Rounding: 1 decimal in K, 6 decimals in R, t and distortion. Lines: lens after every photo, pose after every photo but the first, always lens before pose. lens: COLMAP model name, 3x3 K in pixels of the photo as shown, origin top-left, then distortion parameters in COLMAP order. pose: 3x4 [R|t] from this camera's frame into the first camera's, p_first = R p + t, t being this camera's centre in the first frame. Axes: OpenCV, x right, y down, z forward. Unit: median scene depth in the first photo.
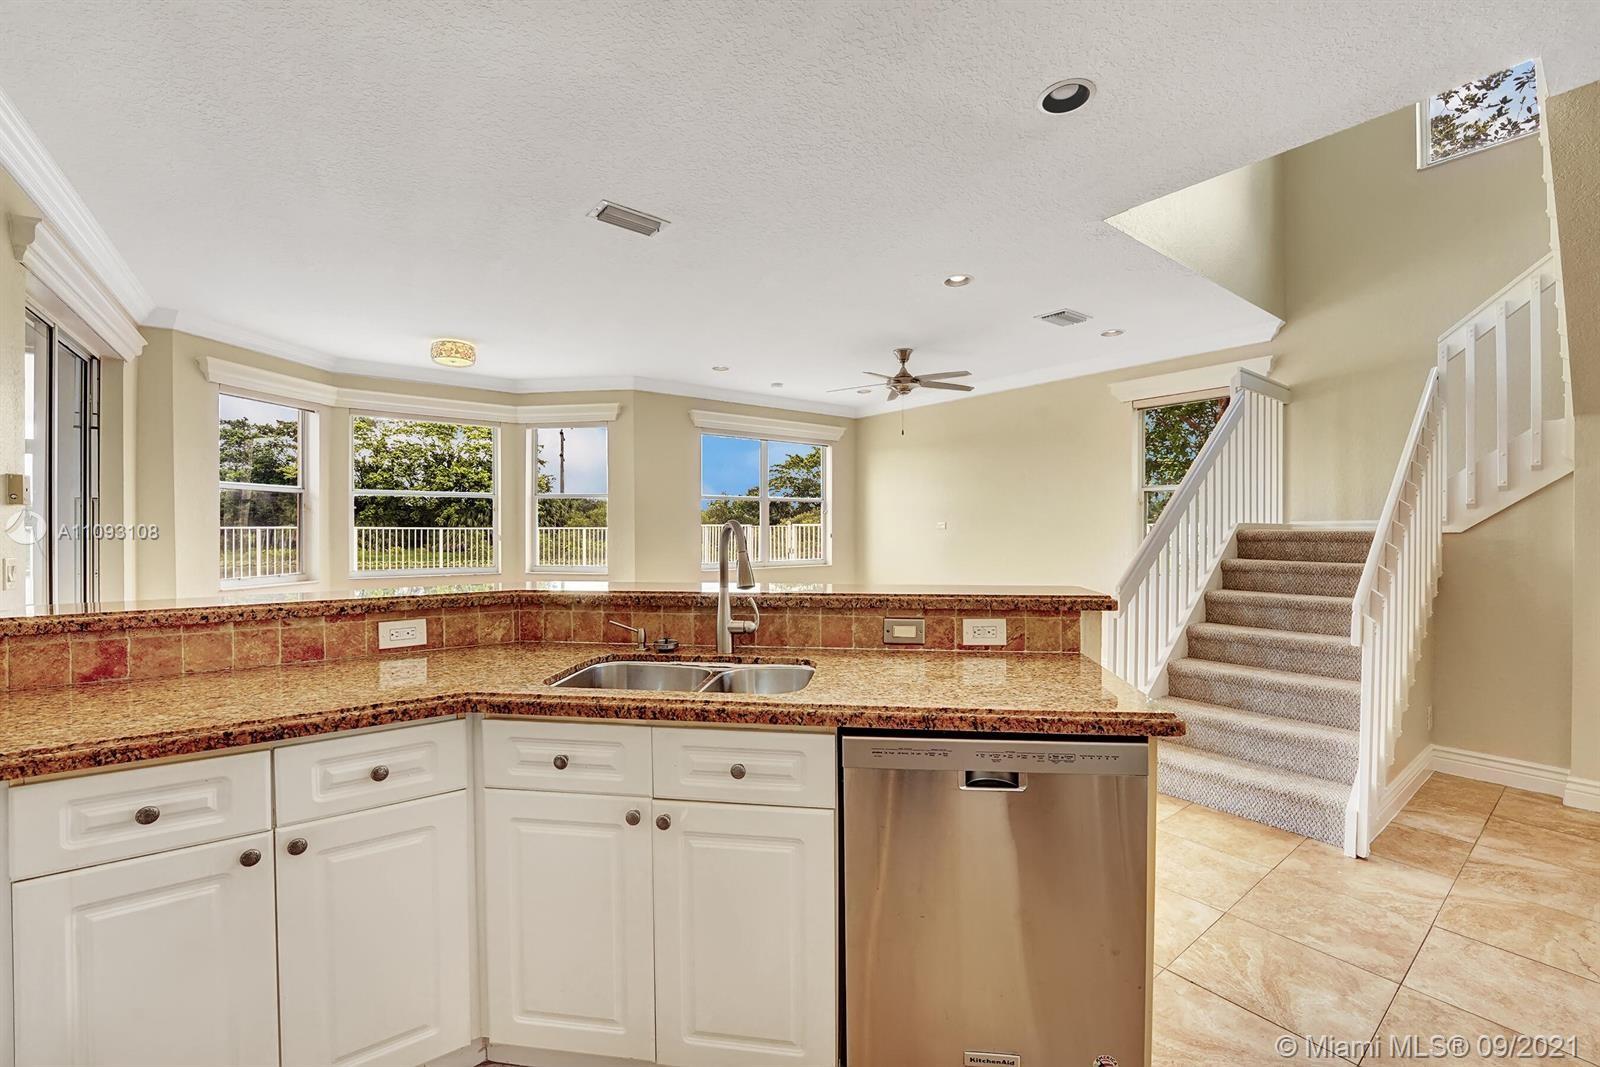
lens RADIAL K [[662.1, 0, 805.7], [0, 662.1, 530.3], [0, 0, 1]] dist [-0.022844, -0.000005]
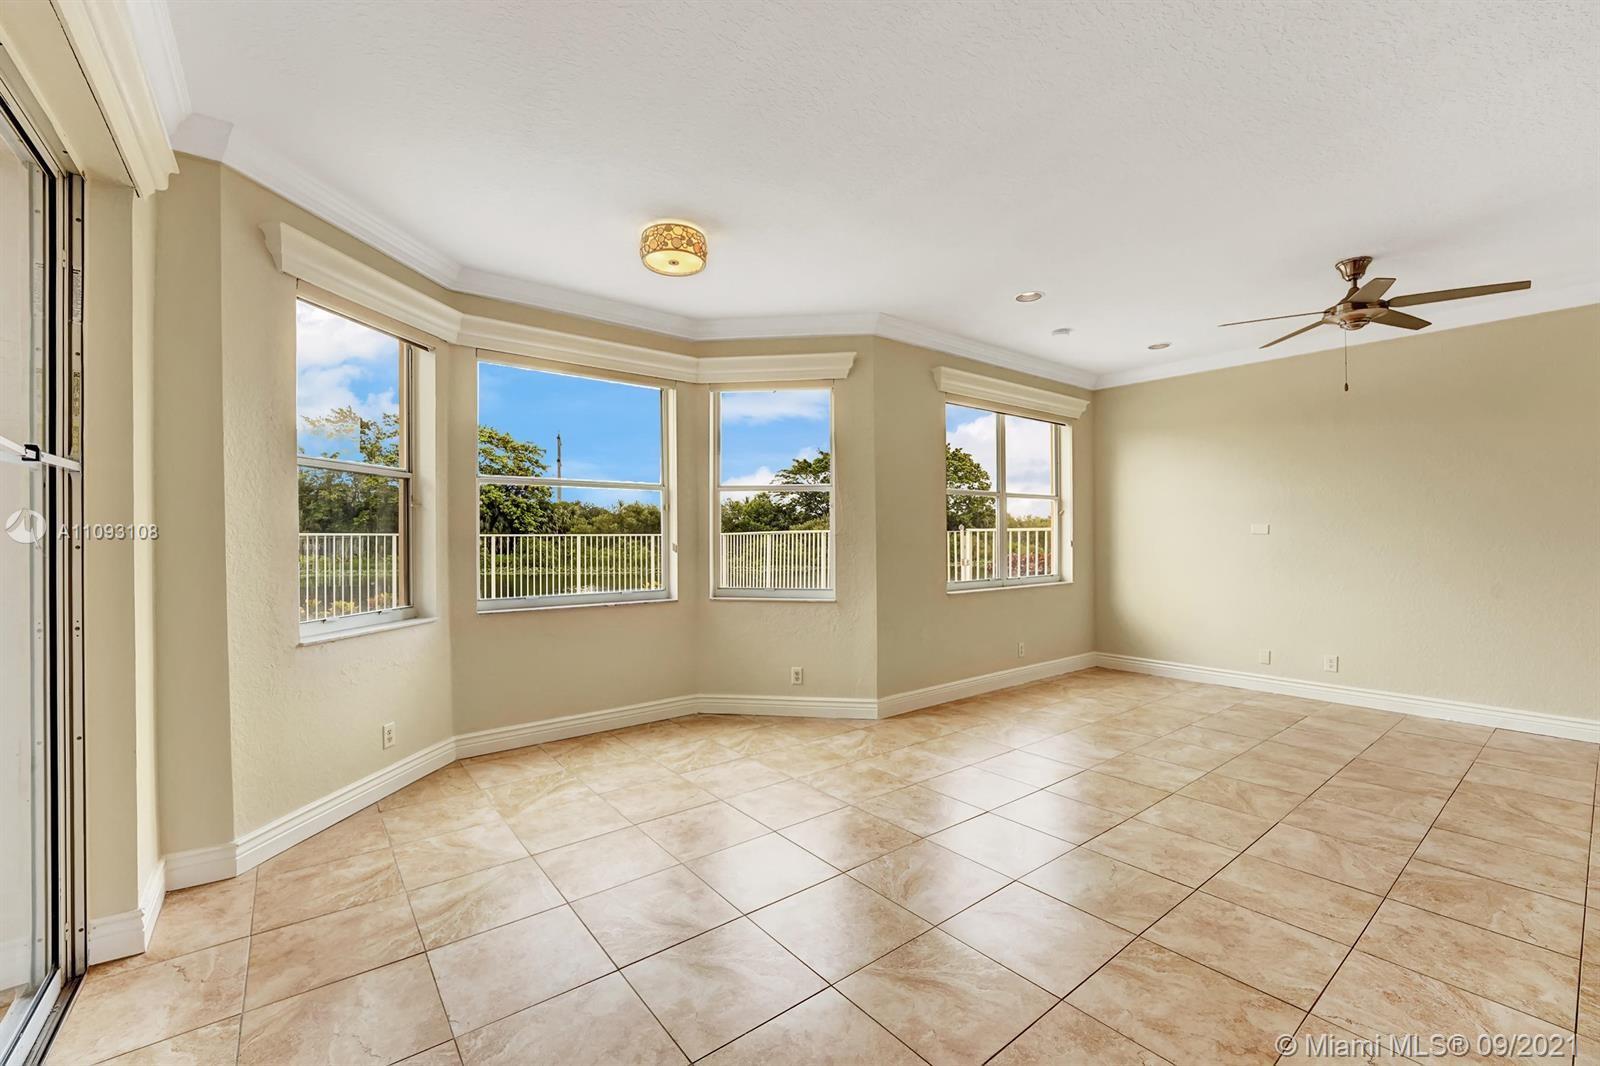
lens RADIAL K [[662.1, 0, 813.0], [0, 662.1, 535.6], [0, 0, 1]] dist [-0.022844, -0.000005]
pose [[0.999704, -0.001656, 0.024272, -0.323583], [0.001705, 0.999997, -0.002005, 0.000080], [-0.024268, 0.002046, 0.999703, 0.292214]]
